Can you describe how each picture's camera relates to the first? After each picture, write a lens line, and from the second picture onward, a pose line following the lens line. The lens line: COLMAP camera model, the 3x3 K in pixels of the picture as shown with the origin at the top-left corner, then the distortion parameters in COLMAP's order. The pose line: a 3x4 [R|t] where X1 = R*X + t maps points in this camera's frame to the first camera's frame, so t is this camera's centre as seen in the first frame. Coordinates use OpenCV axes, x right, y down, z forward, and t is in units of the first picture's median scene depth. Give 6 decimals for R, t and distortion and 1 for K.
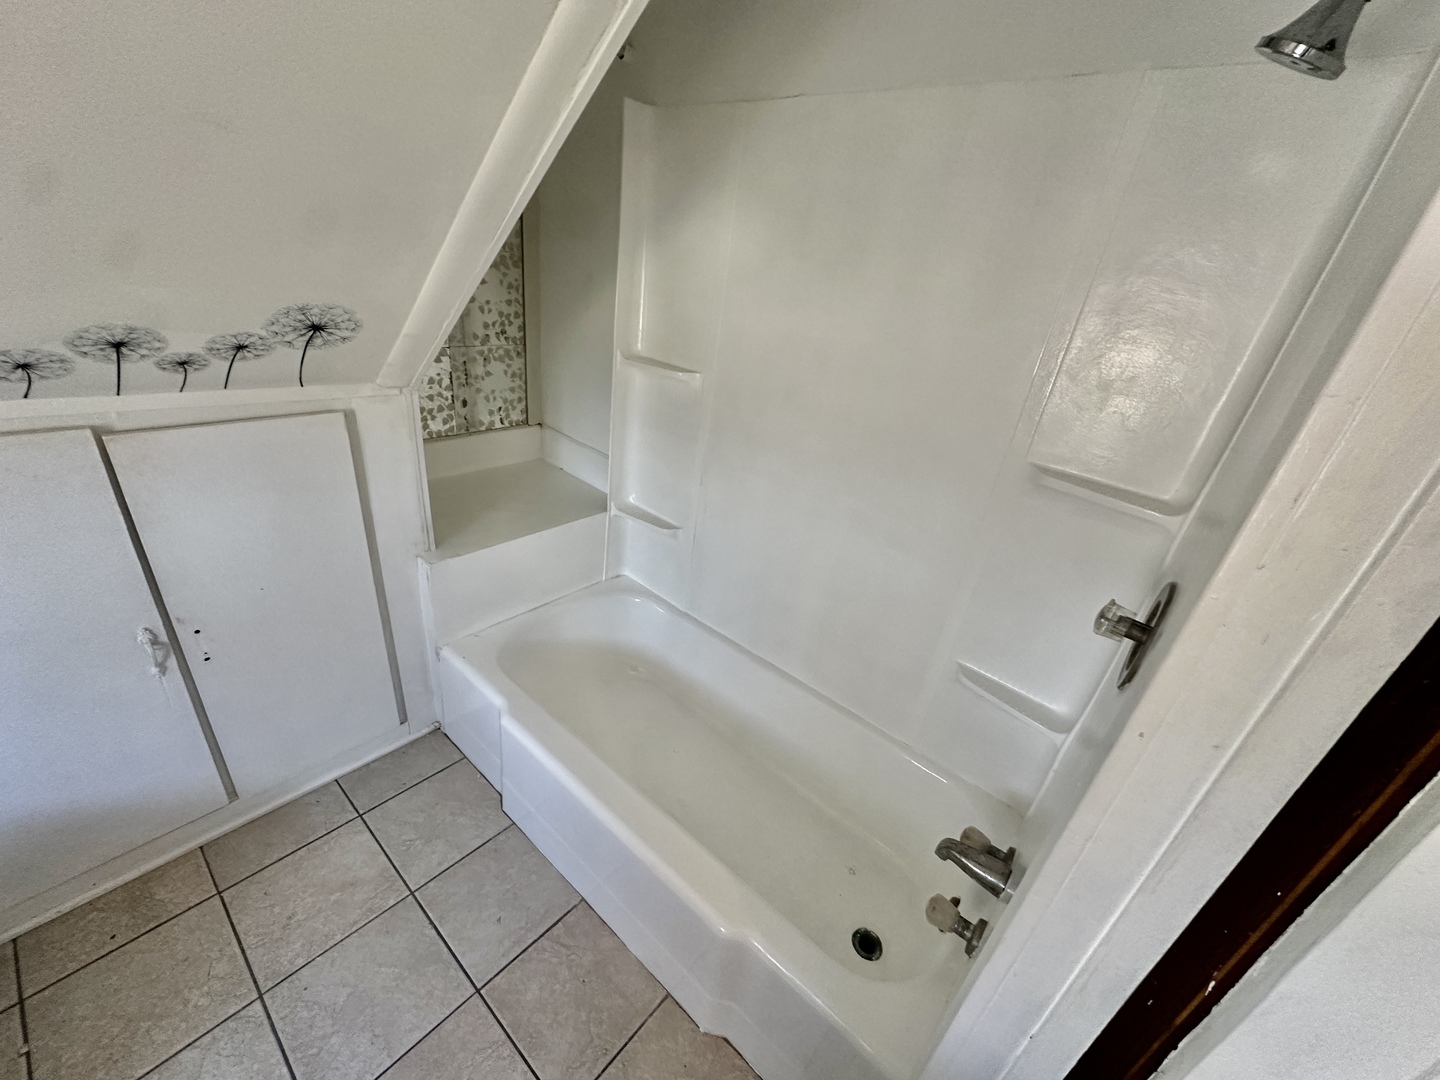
lens RADIAL K [[572.6, 0, 720.0], [0, 572.6, 540.0], [0, 0, 1]] dist [-0.003941, 0.001046]
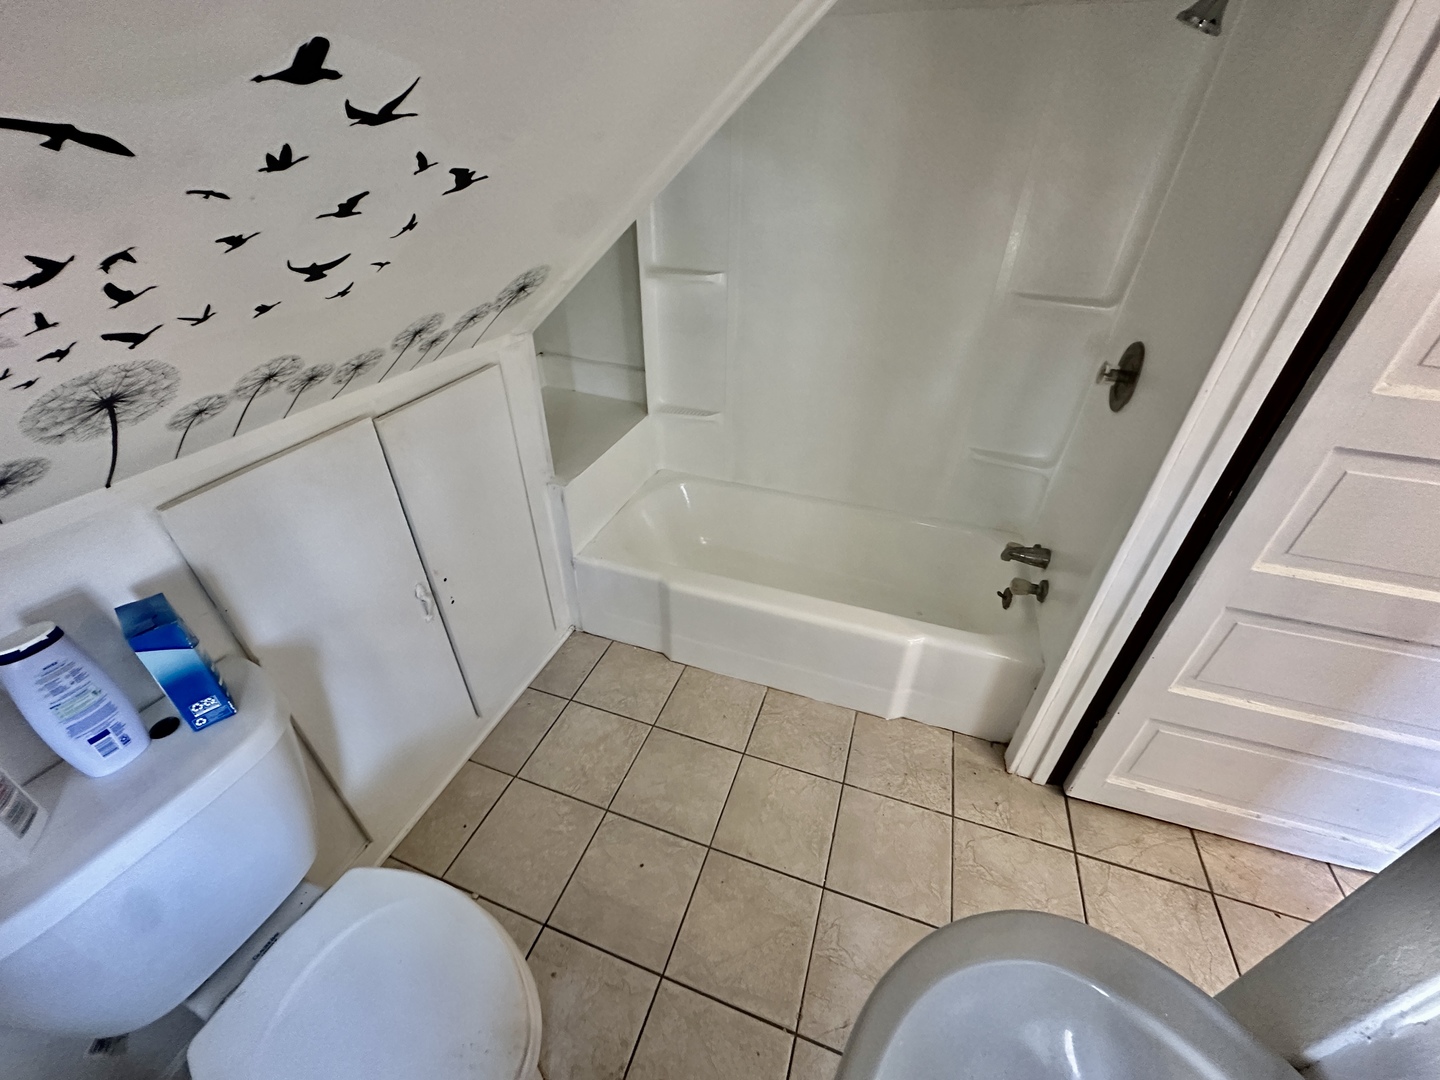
lens RADIAL K [[572.6, 0, 720.0], [0, 572.6, 540.0], [0, 0, 1]] dist [-0.003941, 0.001046]
pose [[0.928657, -0.292498, 0.228125, -0.632068], [0.248378, 0.947100, 0.203249, -0.015104], [-0.275507, -0.132087, 0.952181, -0.259230]]
